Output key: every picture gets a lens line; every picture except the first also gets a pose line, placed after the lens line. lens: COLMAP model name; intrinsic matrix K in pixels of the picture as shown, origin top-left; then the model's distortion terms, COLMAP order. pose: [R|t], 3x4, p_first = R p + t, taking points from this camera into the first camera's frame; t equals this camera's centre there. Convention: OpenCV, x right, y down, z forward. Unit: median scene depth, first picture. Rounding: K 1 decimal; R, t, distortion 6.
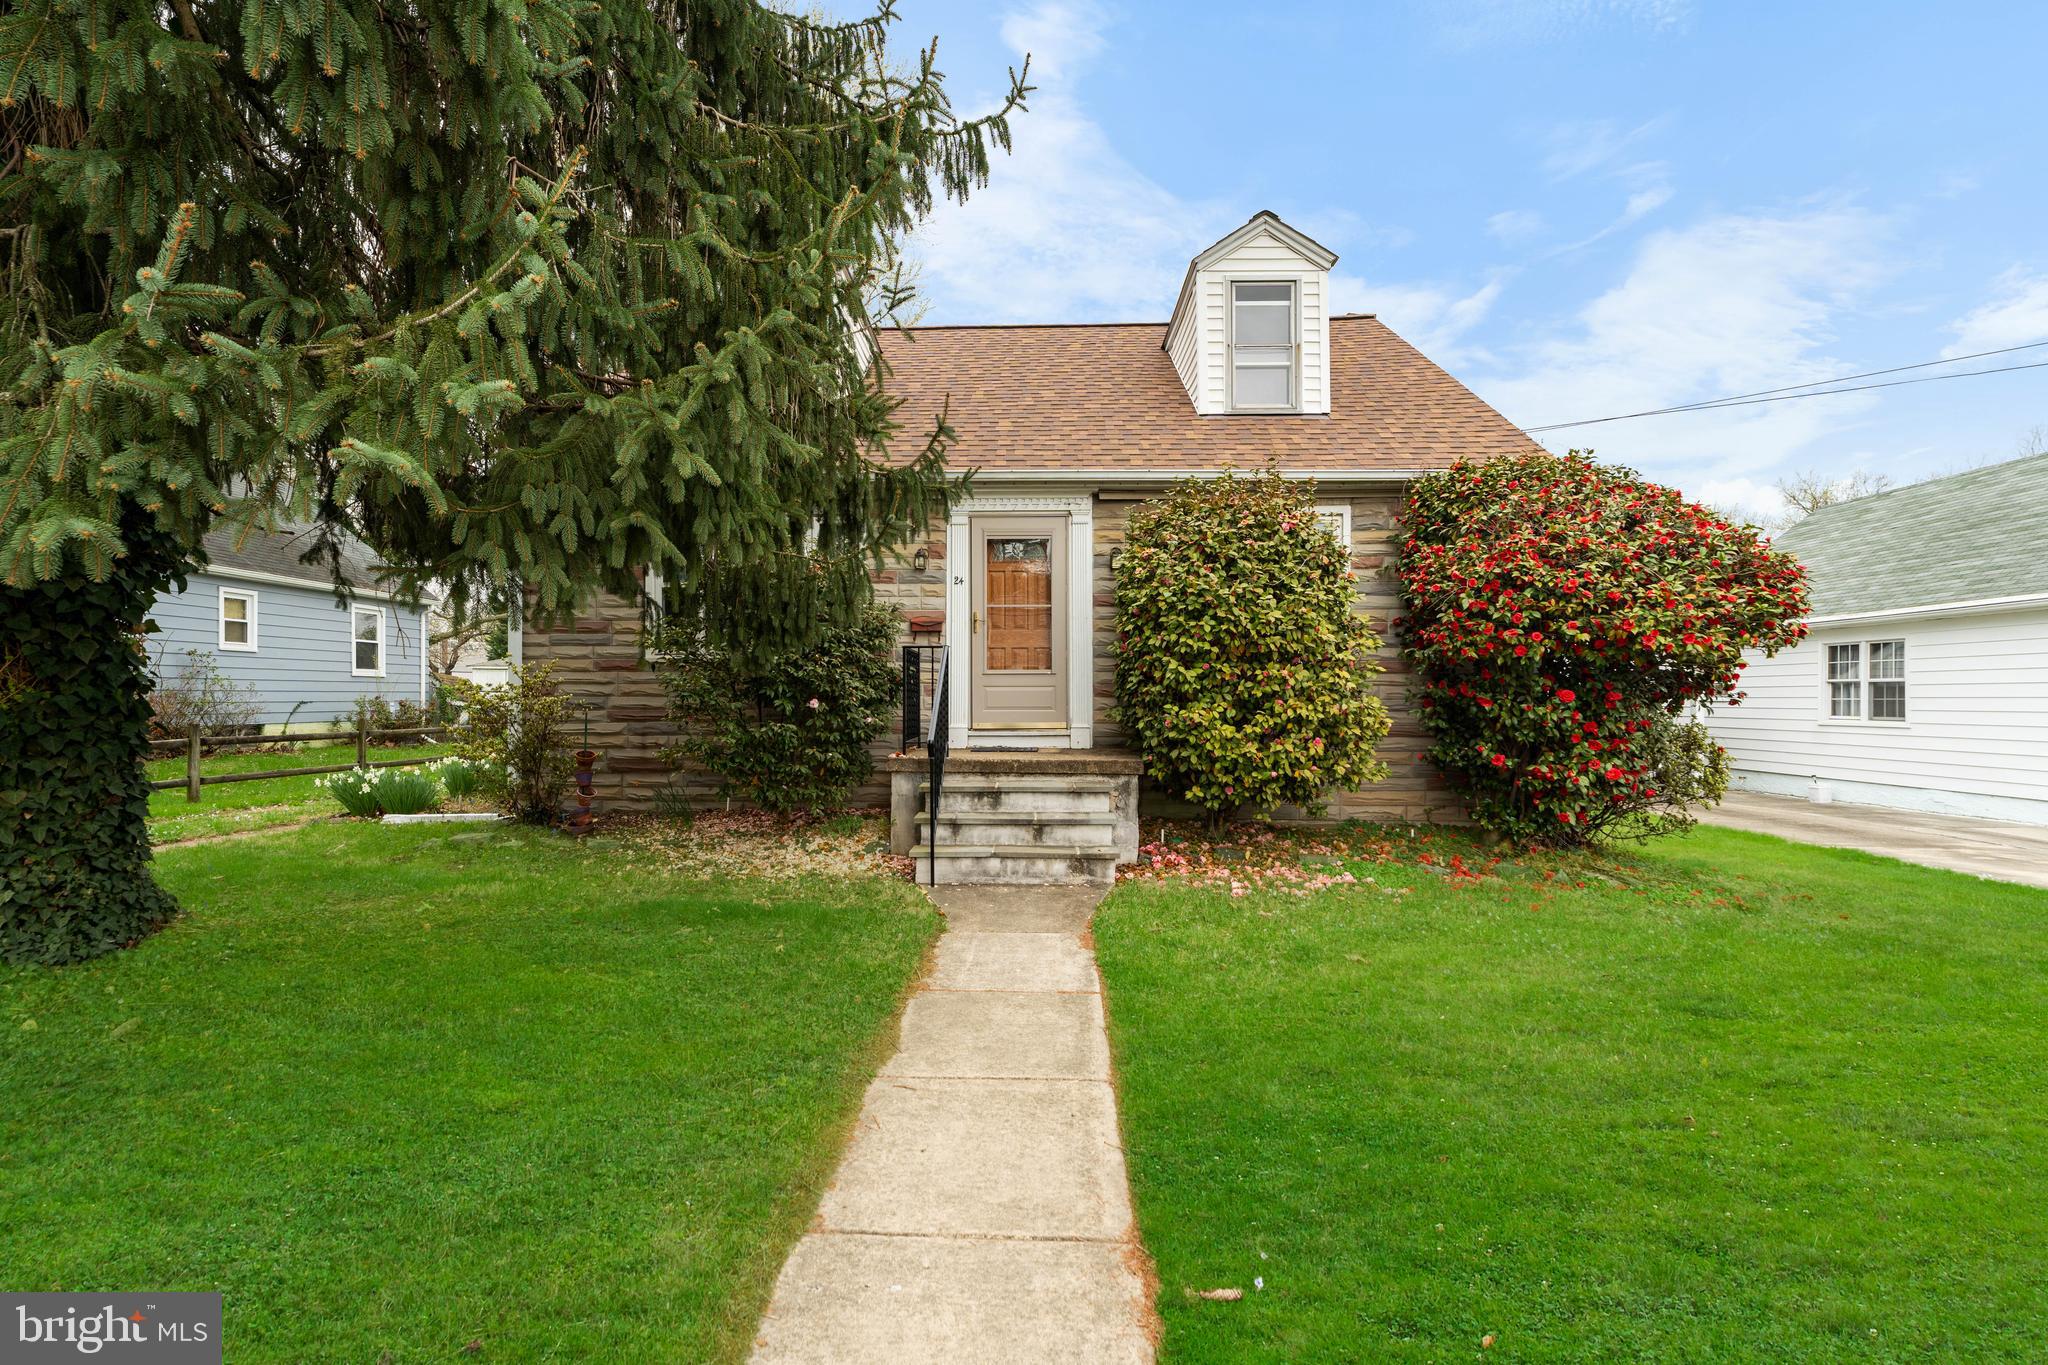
lens RADIAL K [[868.6, 0, 1034.4], [0, 868.6, 699.9], [0, 0, 1]] dist [-0.002837, 0.000434]
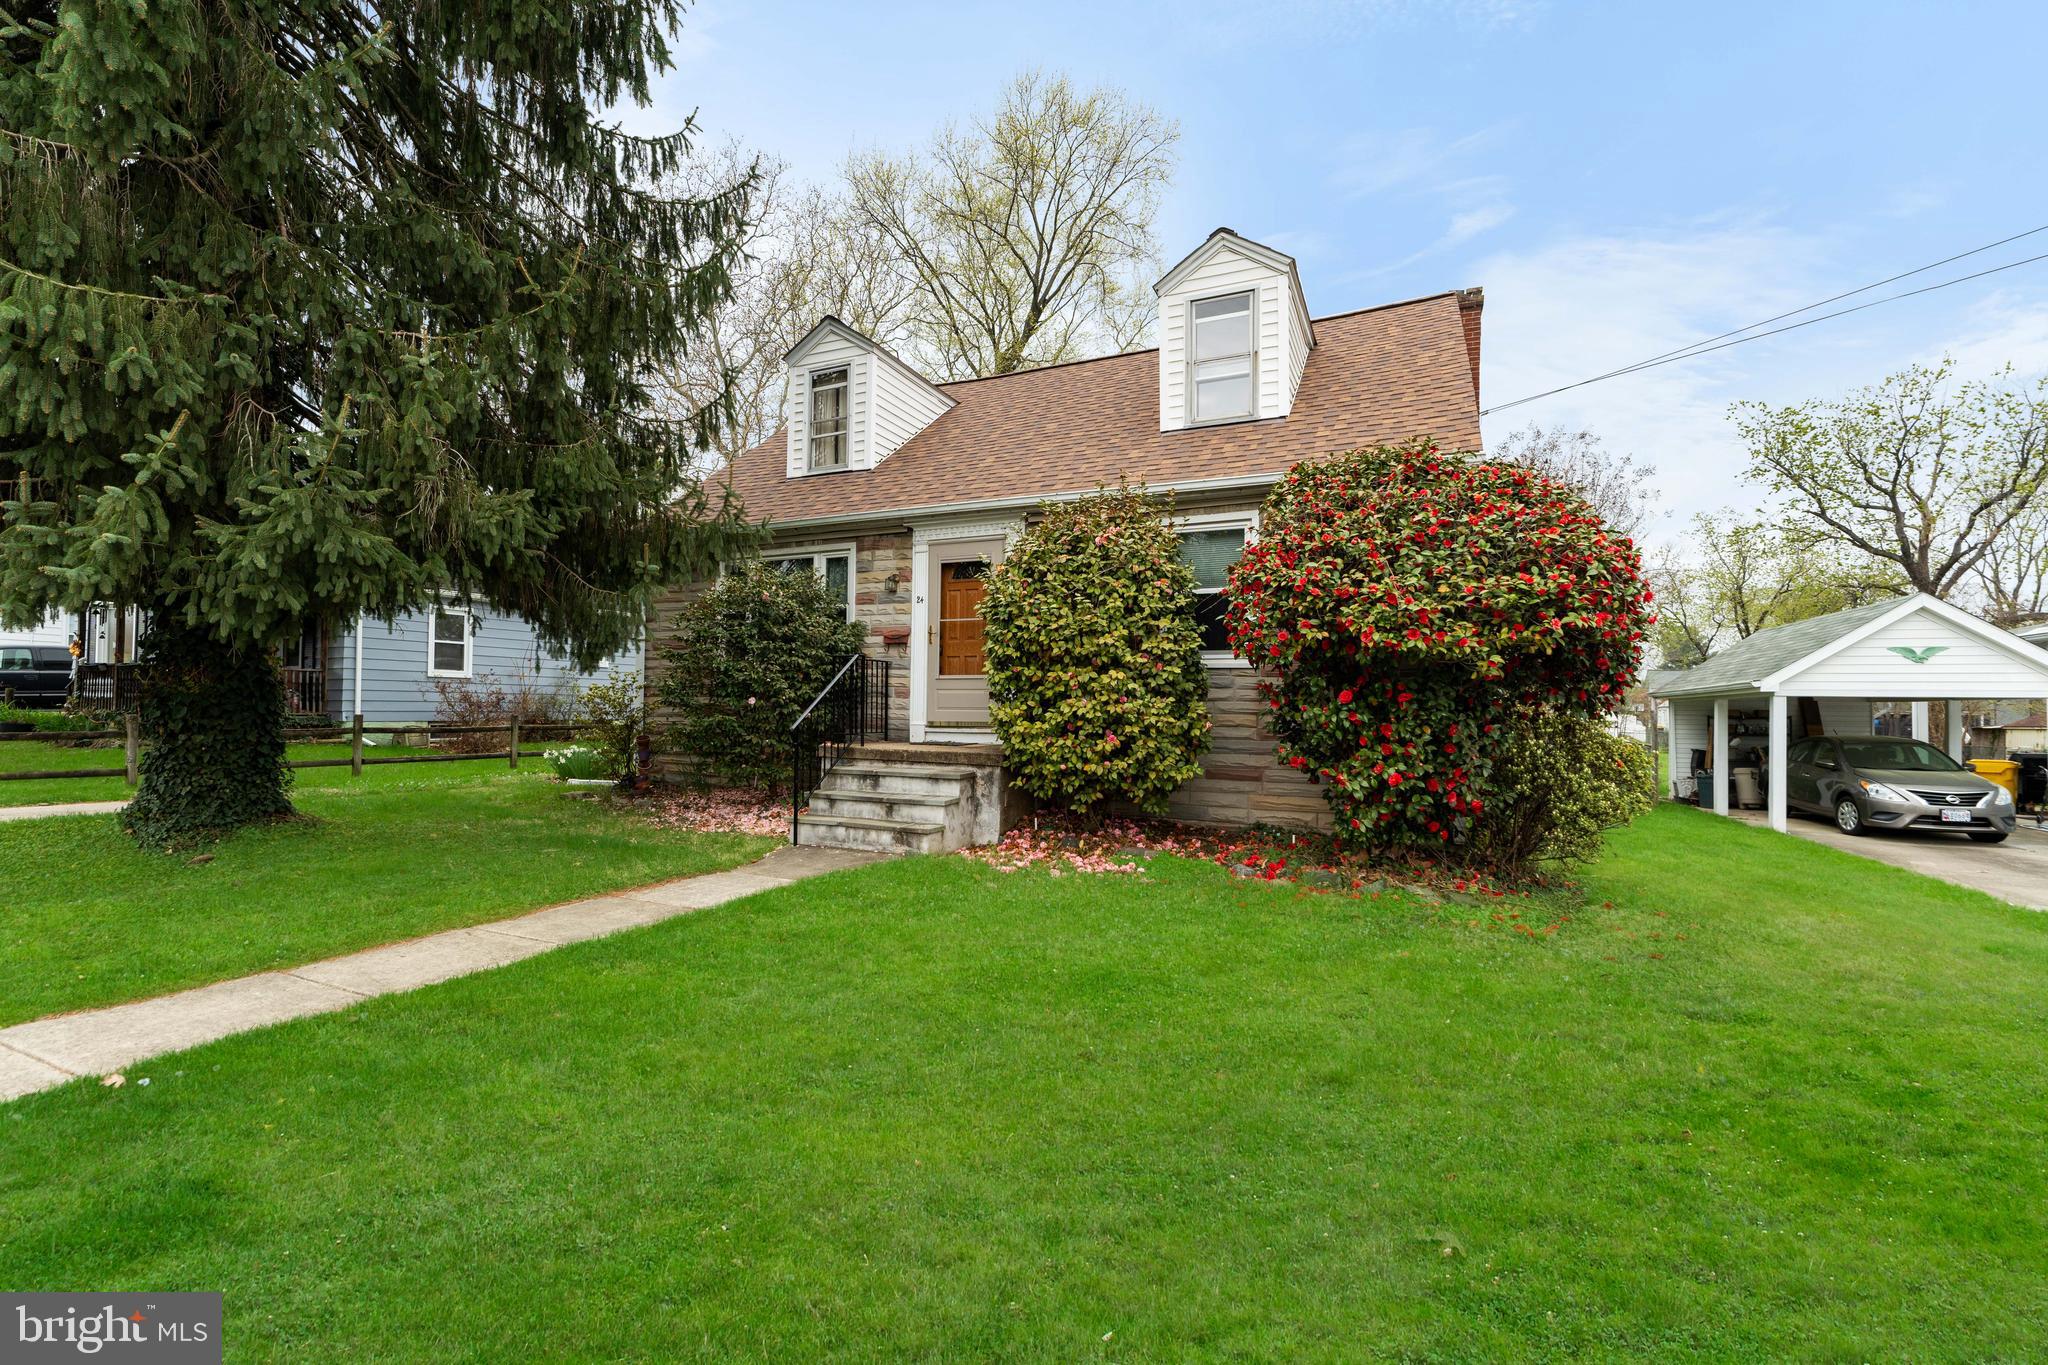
lens RADIAL K [[868.6, 0, 1027.2], [0, 868.6, 693.1], [0, 0, 1]] dist [-0.002837, 0.000434]
pose [[0.921298, 0.003066, -0.388844, 0.506735], [-0.011752, 0.999732, -0.019961, 0.011149], [0.388679, 0.022960, 0.921087, -0.024798]]
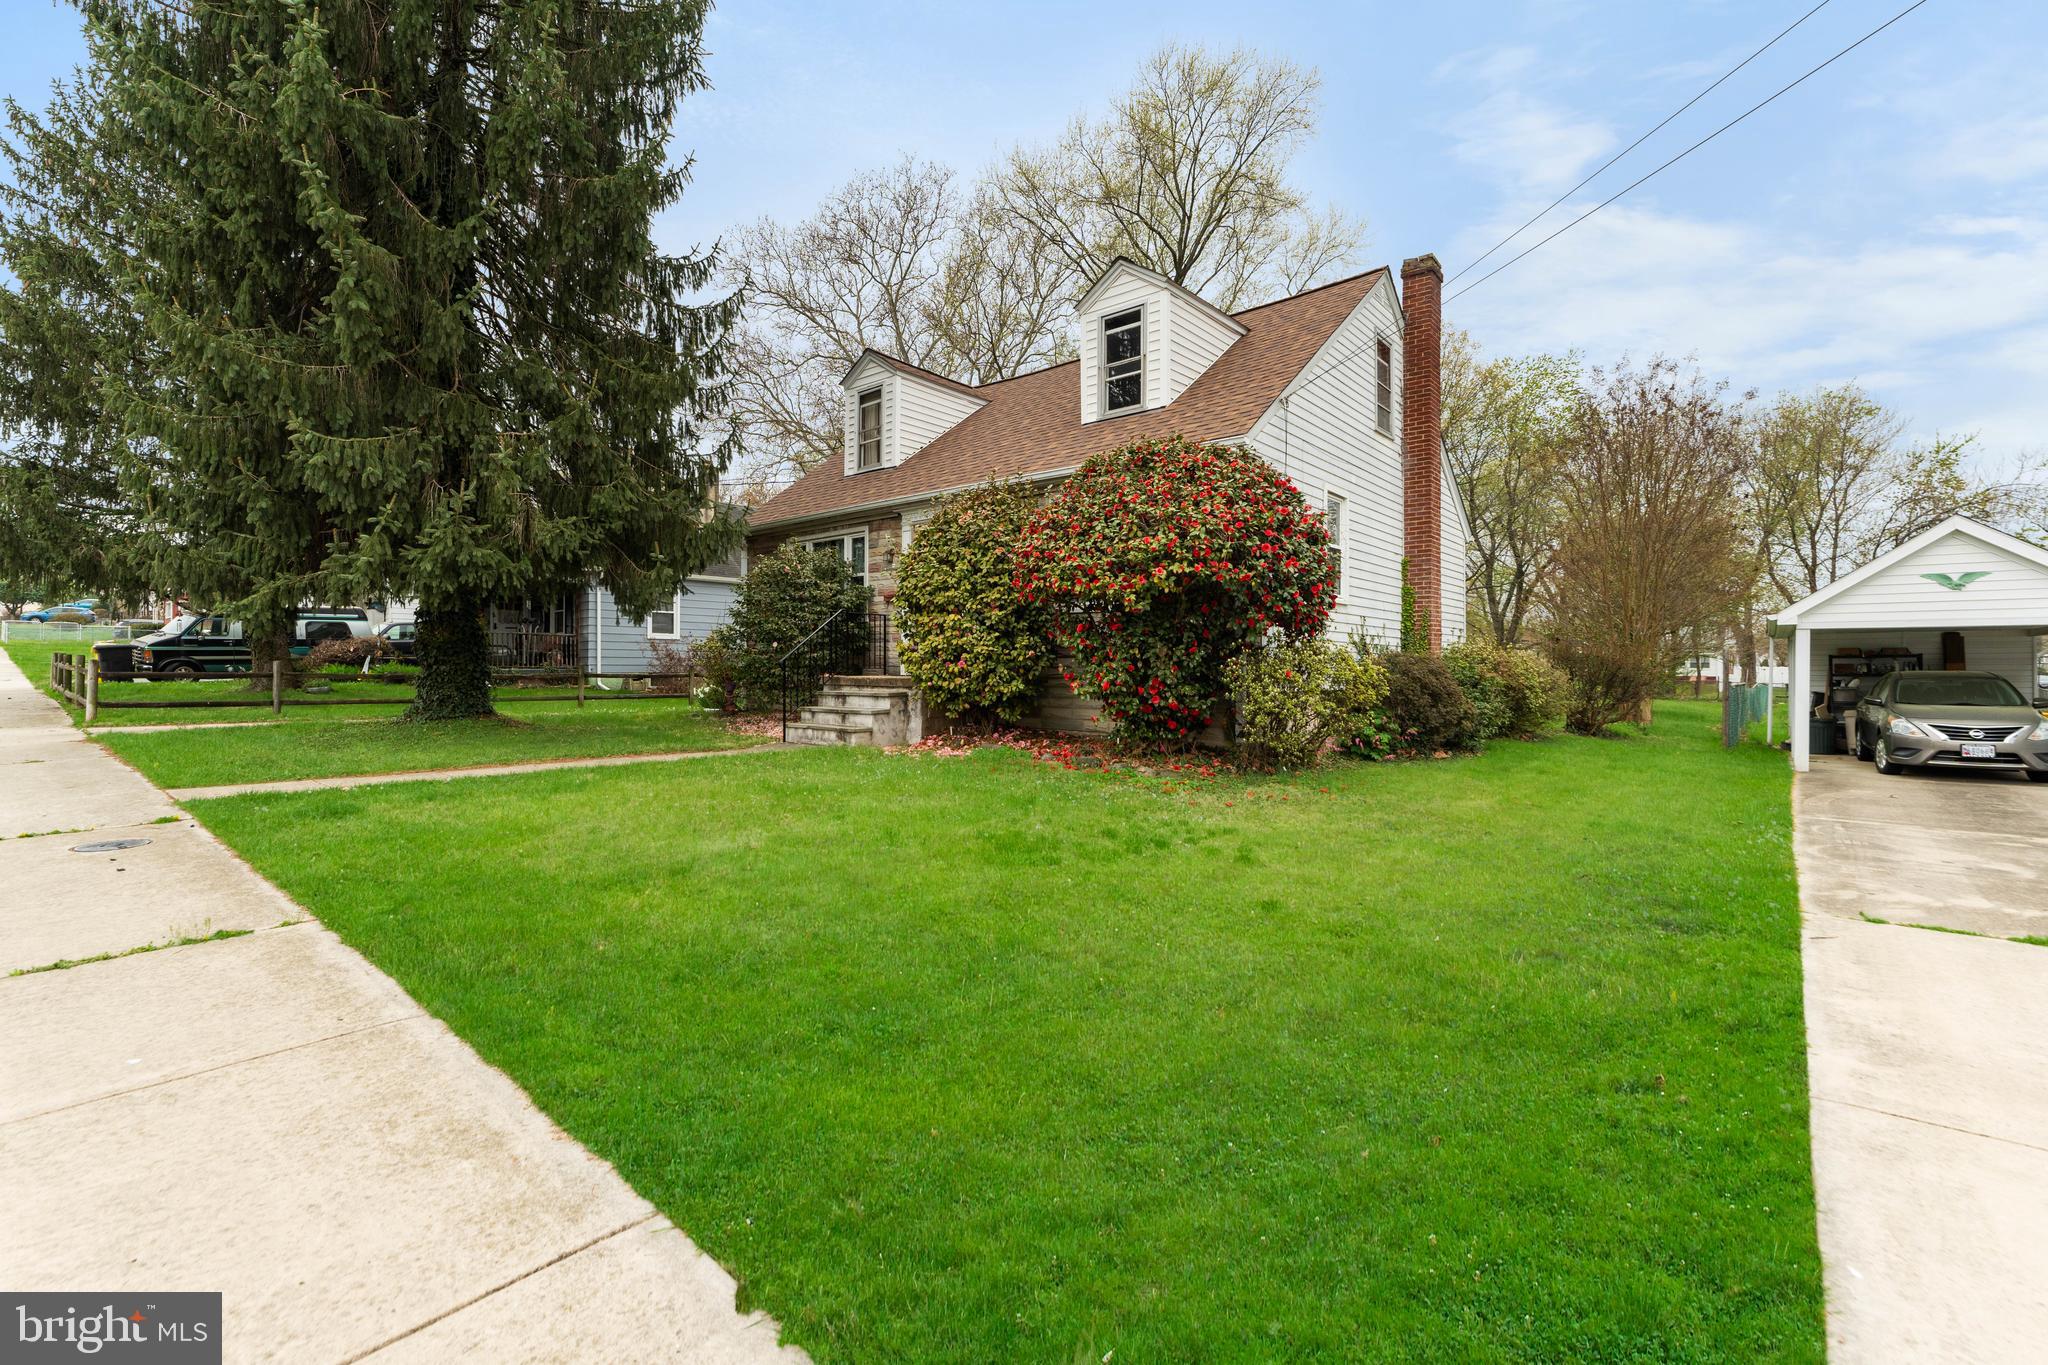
lens RADIAL K [[868.6, 0, 1012.2], [0, 868.6, 665.4], [0, 0, 1]] dist [-0.002837, 0.000434]
pose [[0.782543, -0.000660, -0.622596, 1.037603], [-0.002839, 0.999985, -0.004628, 0.045133], [0.622590, 0.005389, 0.782529, -0.096425]]
